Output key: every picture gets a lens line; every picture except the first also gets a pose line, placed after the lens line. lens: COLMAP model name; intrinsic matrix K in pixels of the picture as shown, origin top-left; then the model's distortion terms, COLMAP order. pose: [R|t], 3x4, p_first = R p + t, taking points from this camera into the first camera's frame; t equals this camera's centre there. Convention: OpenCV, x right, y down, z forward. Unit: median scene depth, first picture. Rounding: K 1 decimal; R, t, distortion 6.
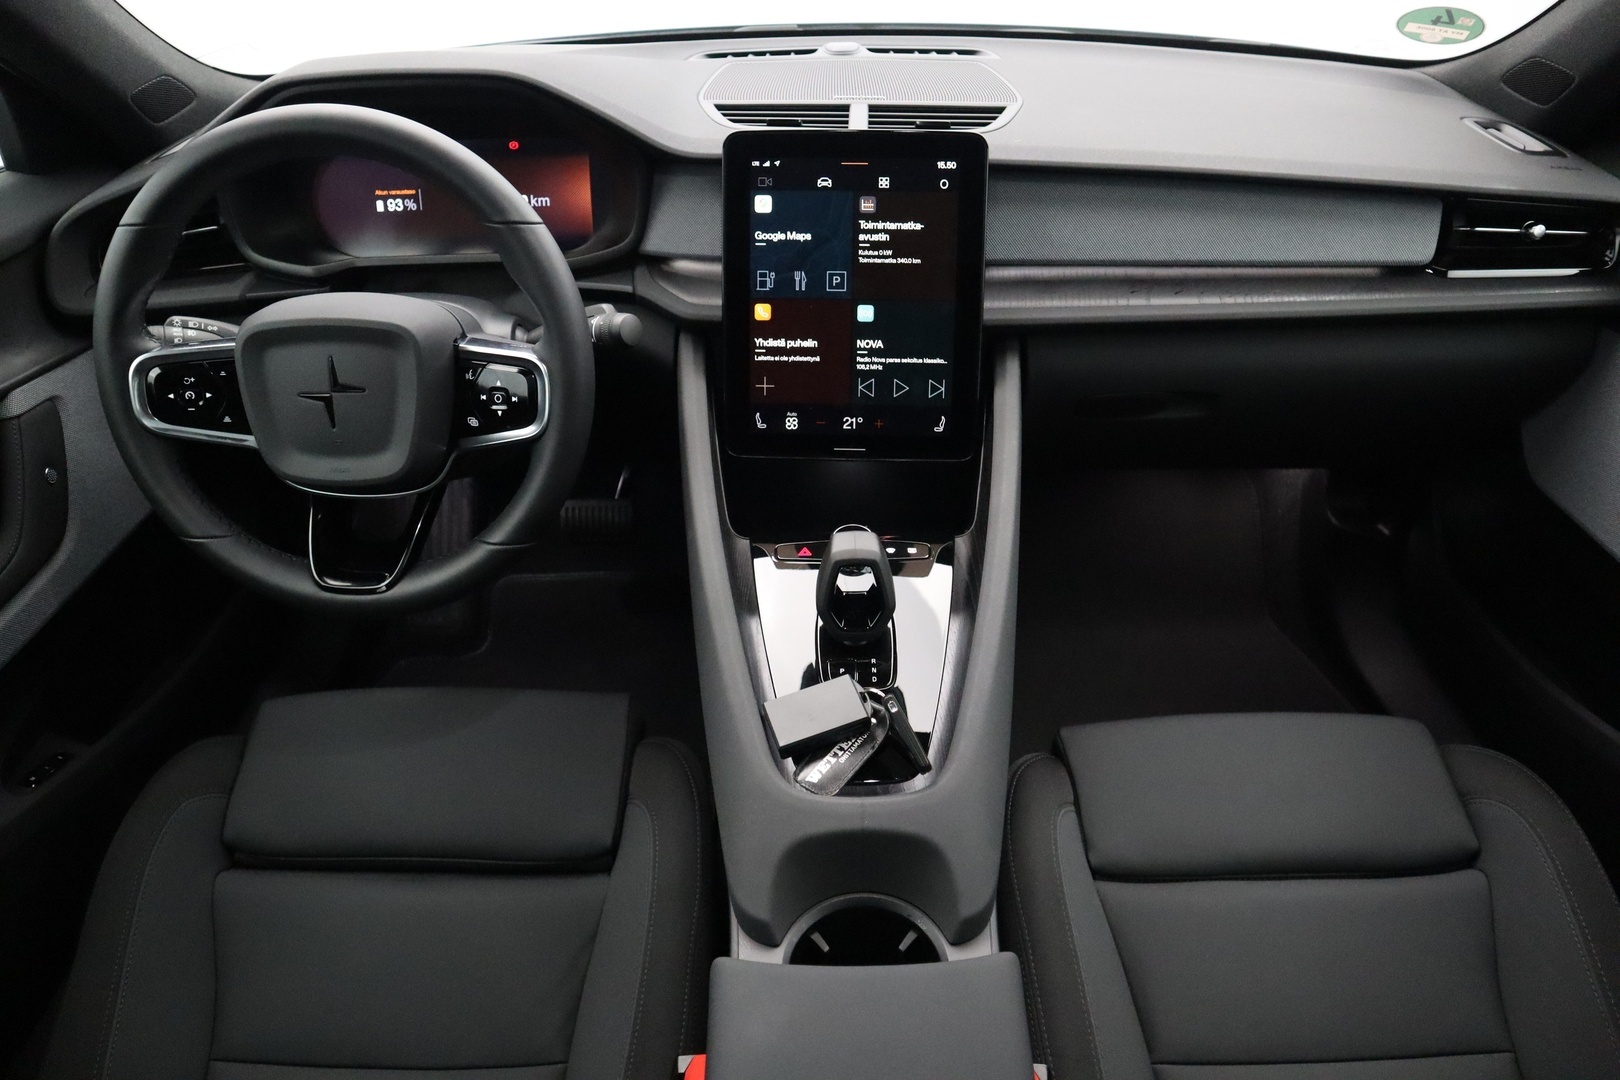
lens RADIAL K [[1155.3, 0, 793.8], [0, 1155.3, 540.1], [0, 0, 1]] dist [-0.112042, 0.046078]
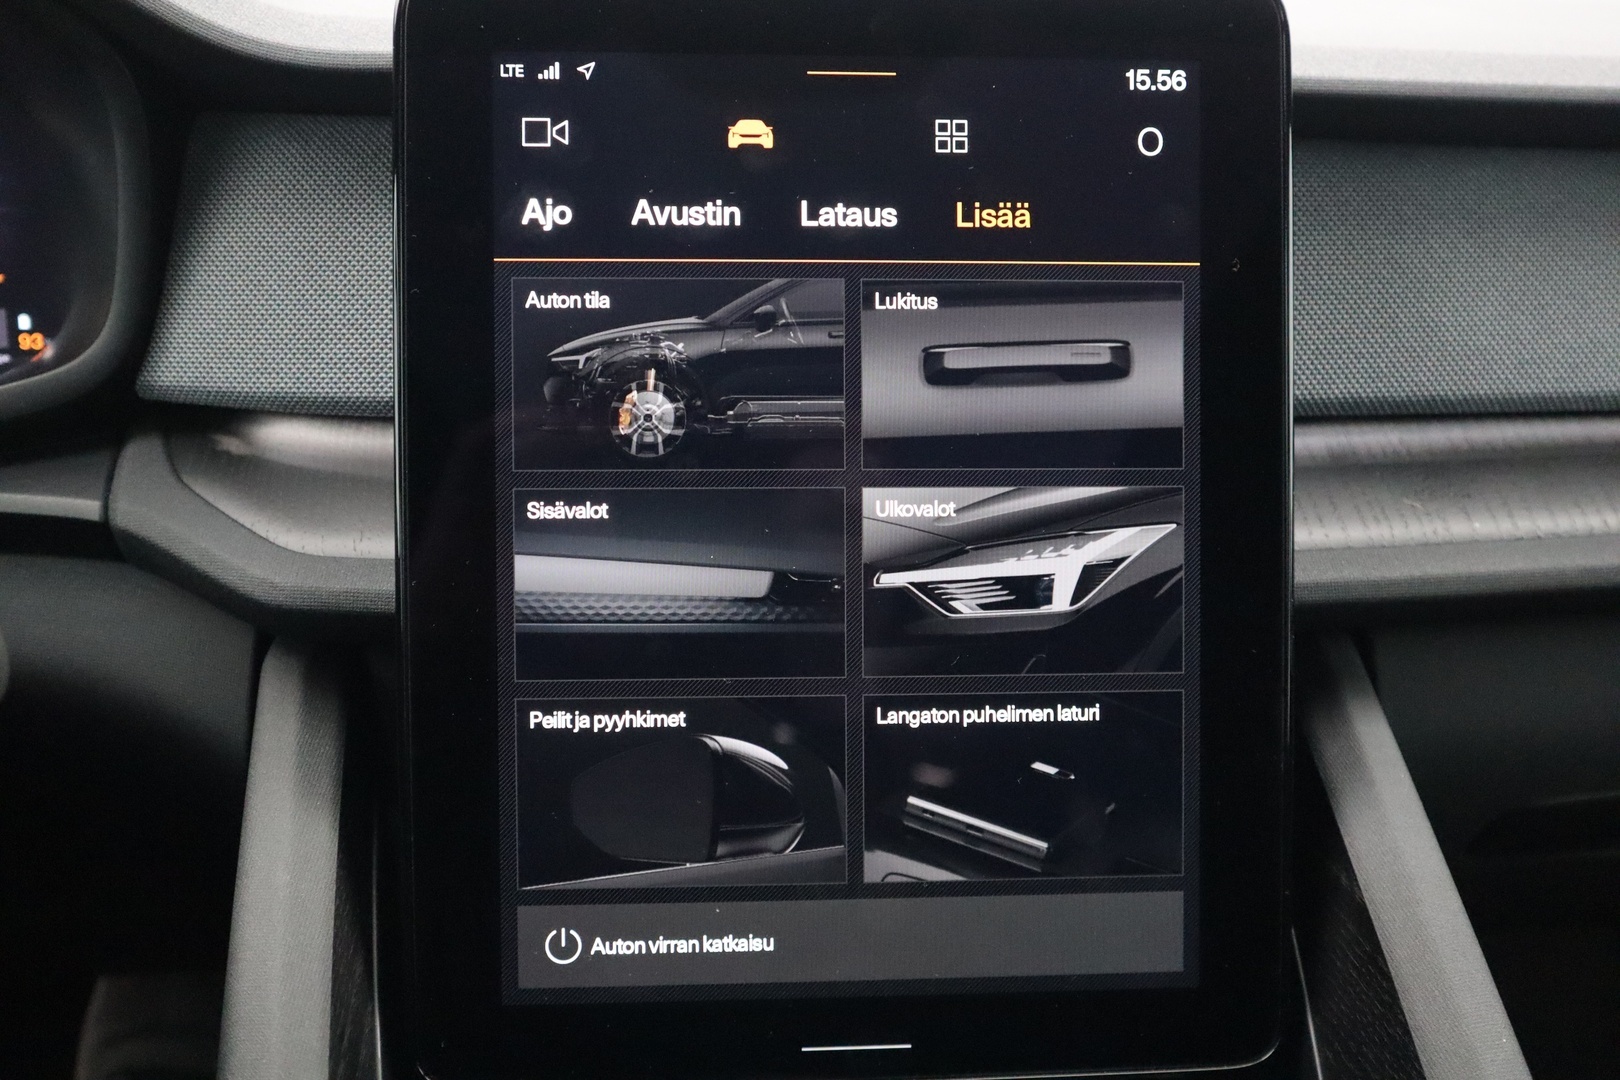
lens RADIAL K [[1550.9, 0, 809.3], [0, 1550.9, 528.4], [0, 0, 1]] dist [-0.031093, 0.000000]
pose [[0.988603, -0.015681, 0.149725, -0.018711], [0.048785, 0.974261, -0.220081, -0.123726], [-0.142420, 0.224877, 0.963923, 0.623344]]
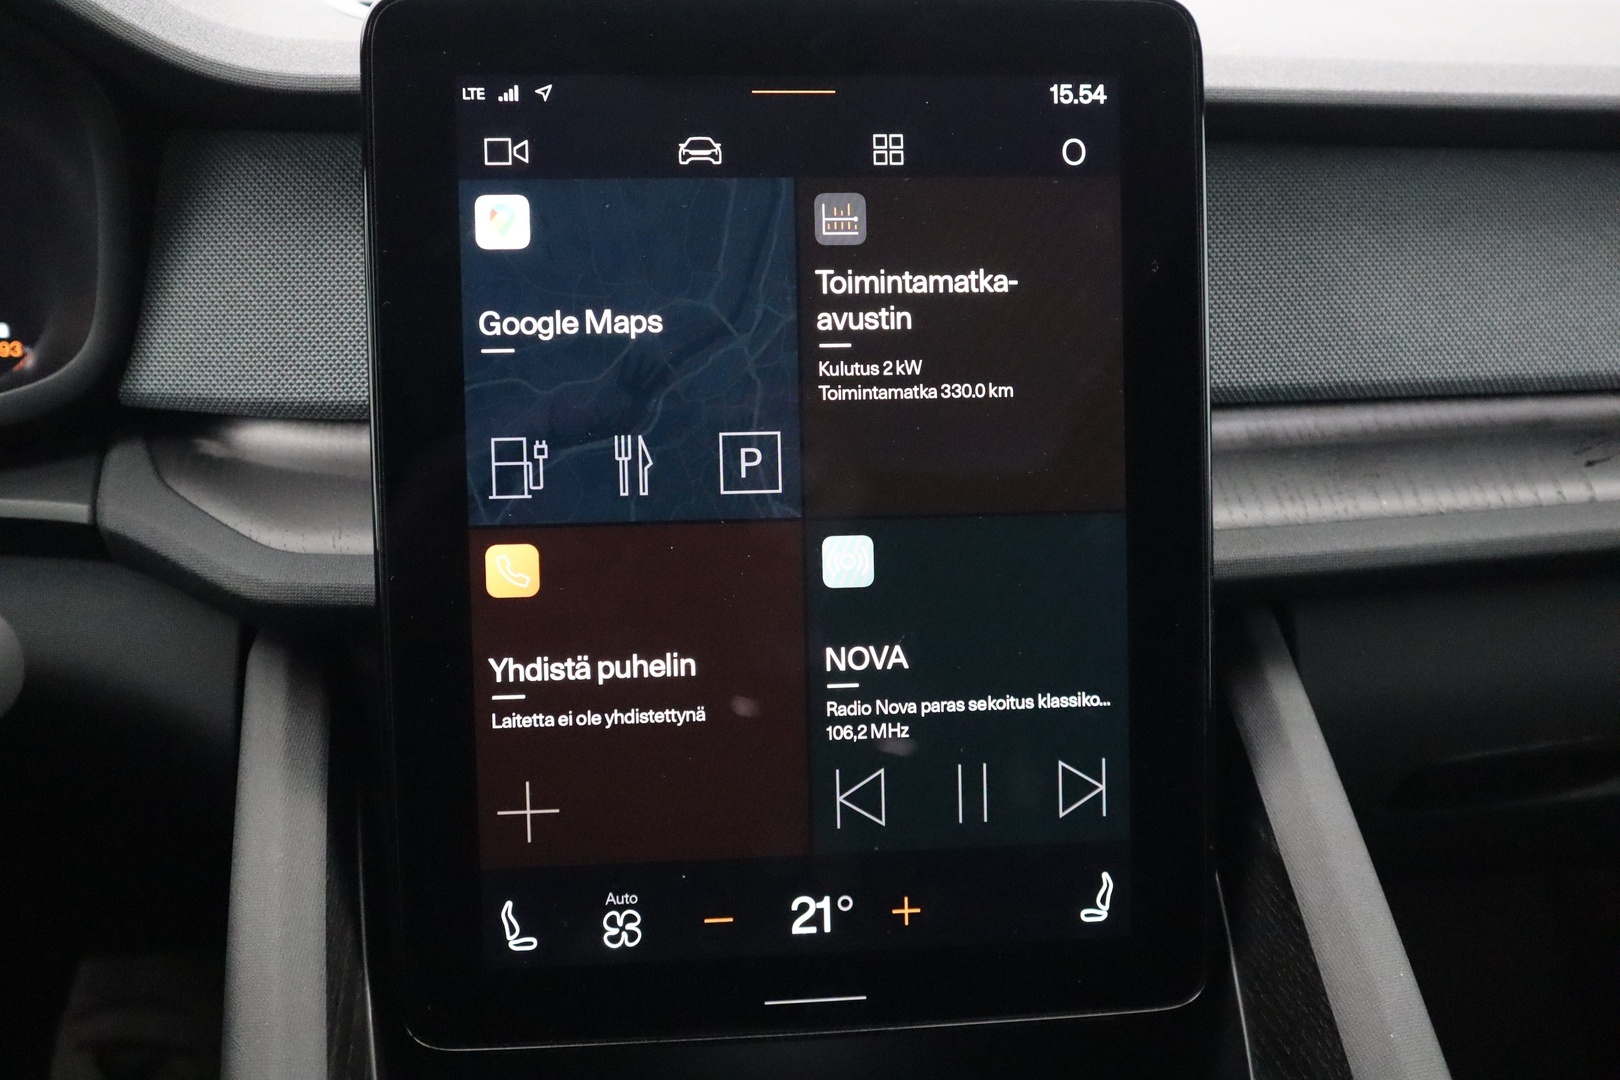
lens RADIAL K [[1550.9, 0, 804.2], [0, 1550.9, 531.2], [0, 0, 1]] dist [-0.031093, 0.000000]
pose [[0.984106, -0.037856, 0.173498, -0.021776], [0.072761, 0.977194, -0.199494, -0.122221], [-0.161989, 0.208948, 0.964417, 0.595071]]
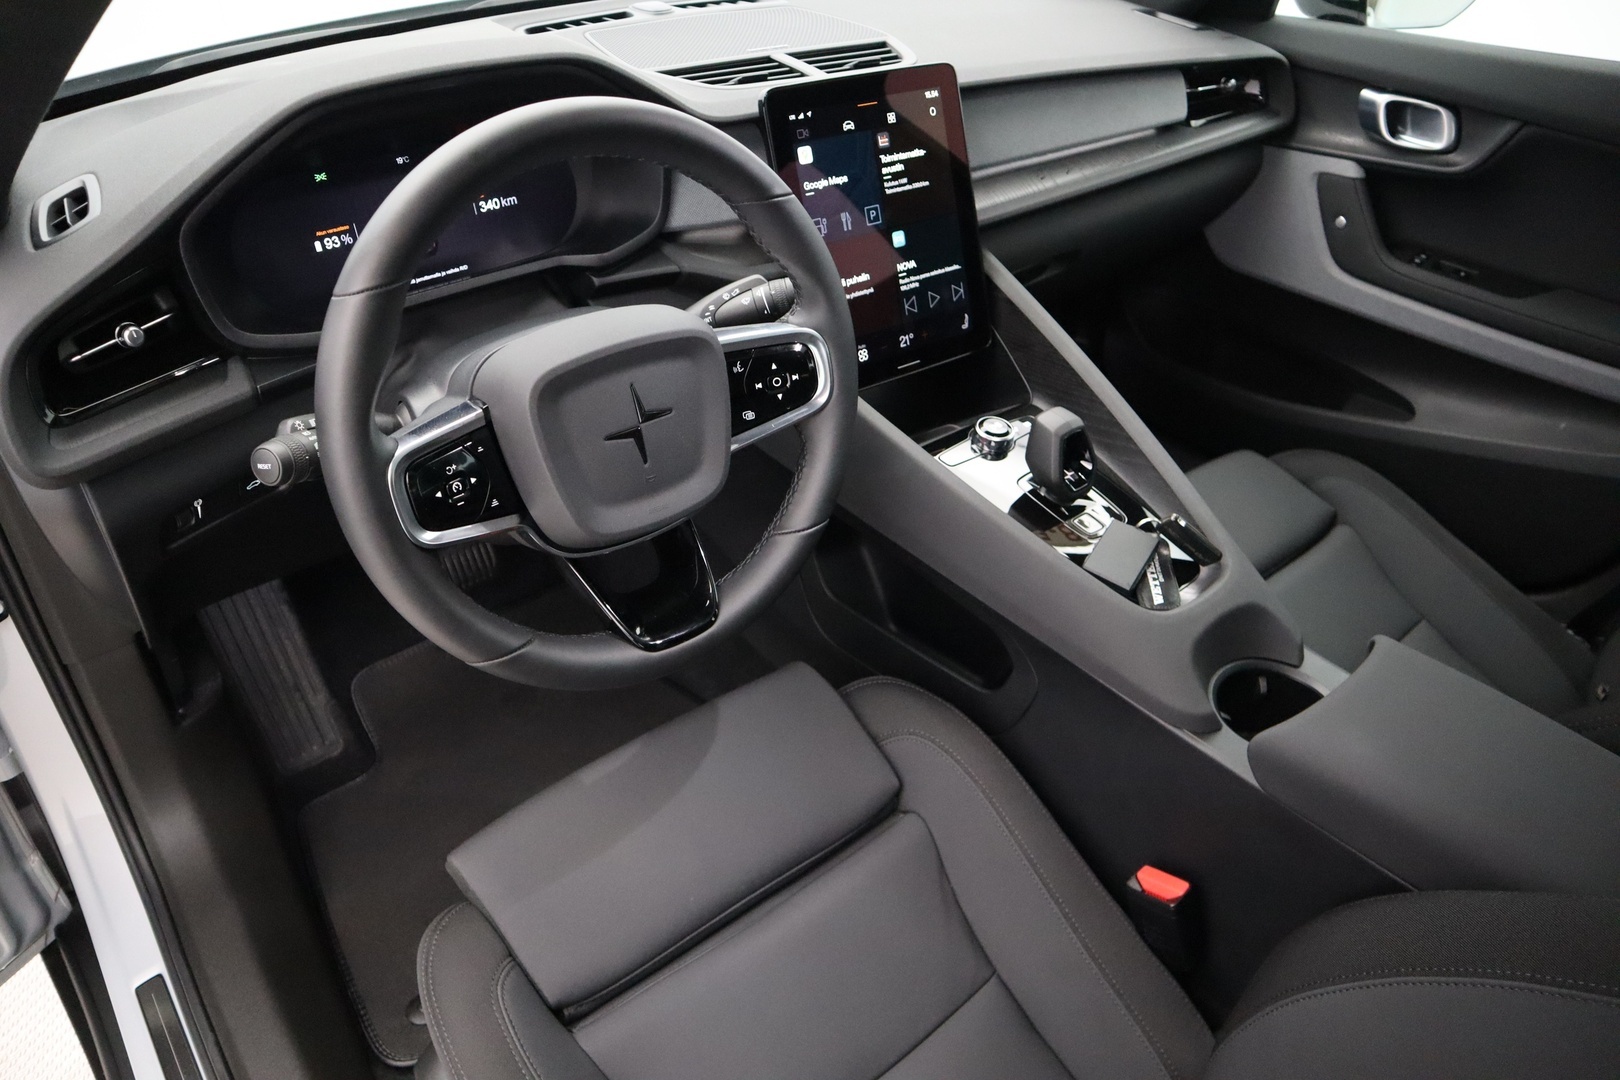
lens RADIAL K [[1155.3, 0, 801.2], [0, 1155.3, 539.9], [0, 0, 1]] dist [-0.112042, 0.046078]
pose [[0.759291, -0.346804, 0.550639, -0.707652], [0.328458, 0.934708, 0.135779, -0.107962], [-0.561776, 0.077766, 0.823627, 0.176212]]
